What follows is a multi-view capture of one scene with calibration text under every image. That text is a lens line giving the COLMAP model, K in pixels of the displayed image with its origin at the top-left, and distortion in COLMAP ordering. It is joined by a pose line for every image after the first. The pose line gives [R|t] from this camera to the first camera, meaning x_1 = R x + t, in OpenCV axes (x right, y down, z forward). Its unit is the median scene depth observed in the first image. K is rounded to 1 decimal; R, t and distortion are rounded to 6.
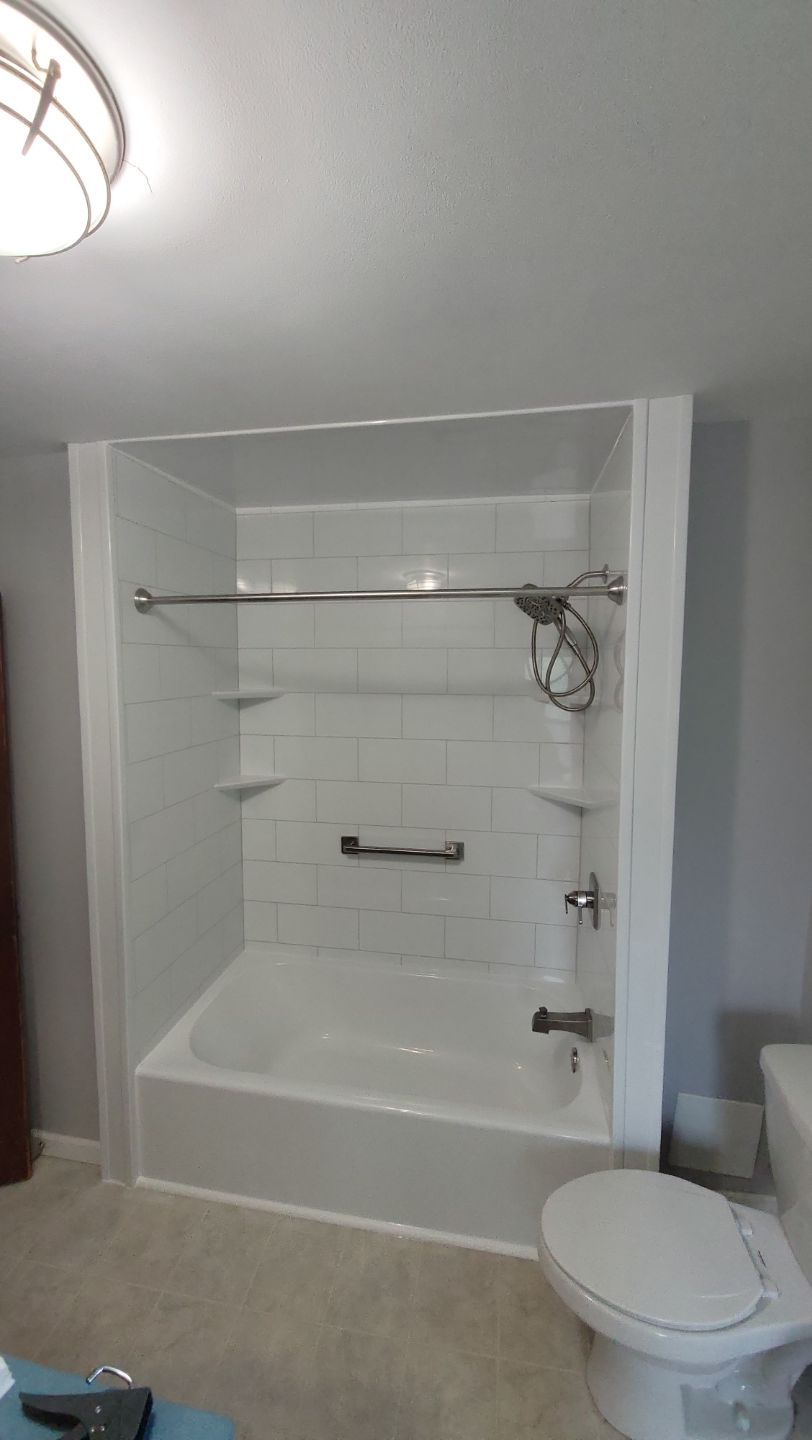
lens RADIAL K [[572.5, 0, 395.4], [0, 572.5, 712.7], [0, 0, 1]] dist [-0.026136, -0.002750]
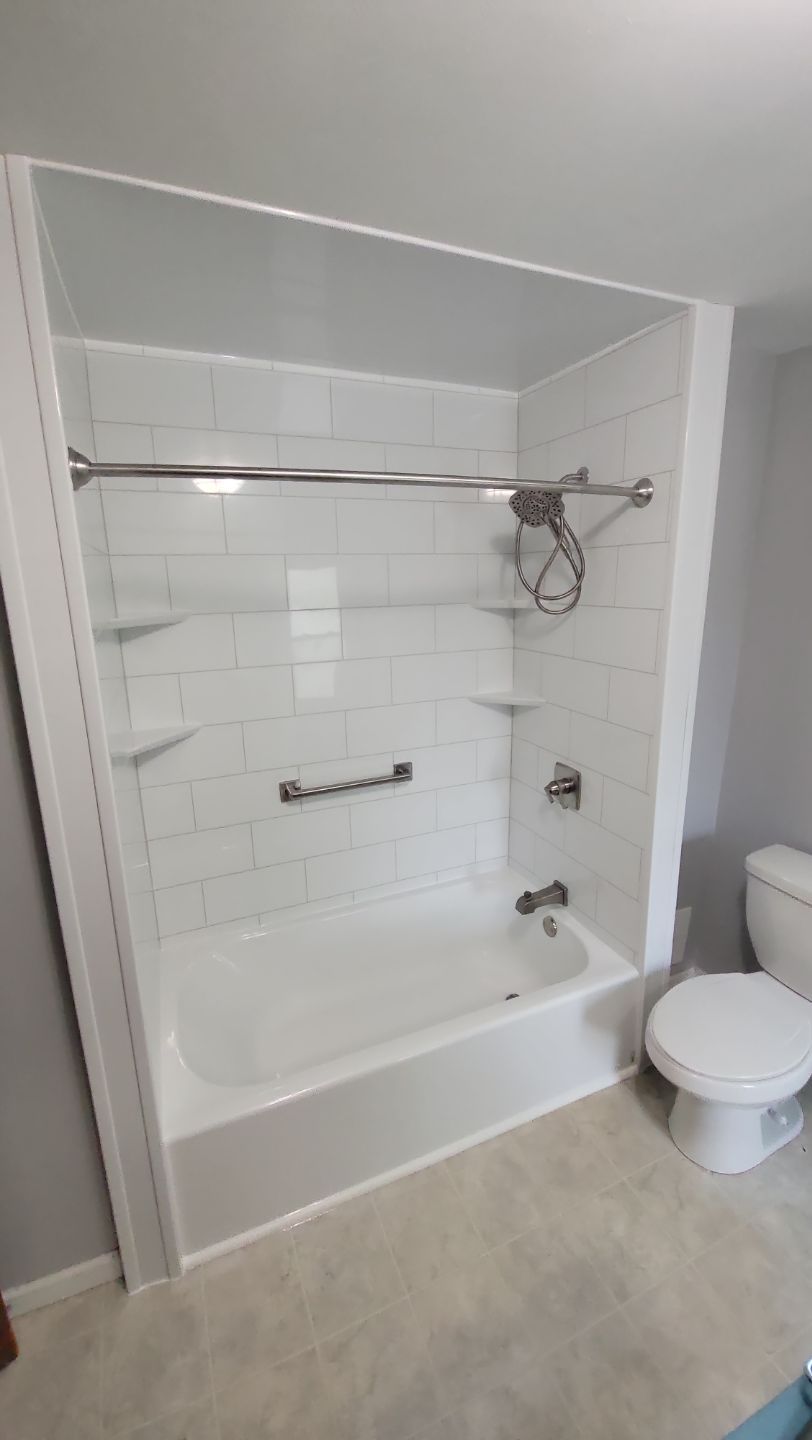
lens RADIAL K [[572.5, 0, 413.0], [0, 572.5, 716.4], [0, 0, 1]] dist [-0.026136, -0.002750]
pose [[0.833162, -0.151743, 0.531803, -0.485369], [0.072209, 0.983237, 0.167425, -0.010998], [-0.548294, -0.101092, 0.830153, 0.263772]]
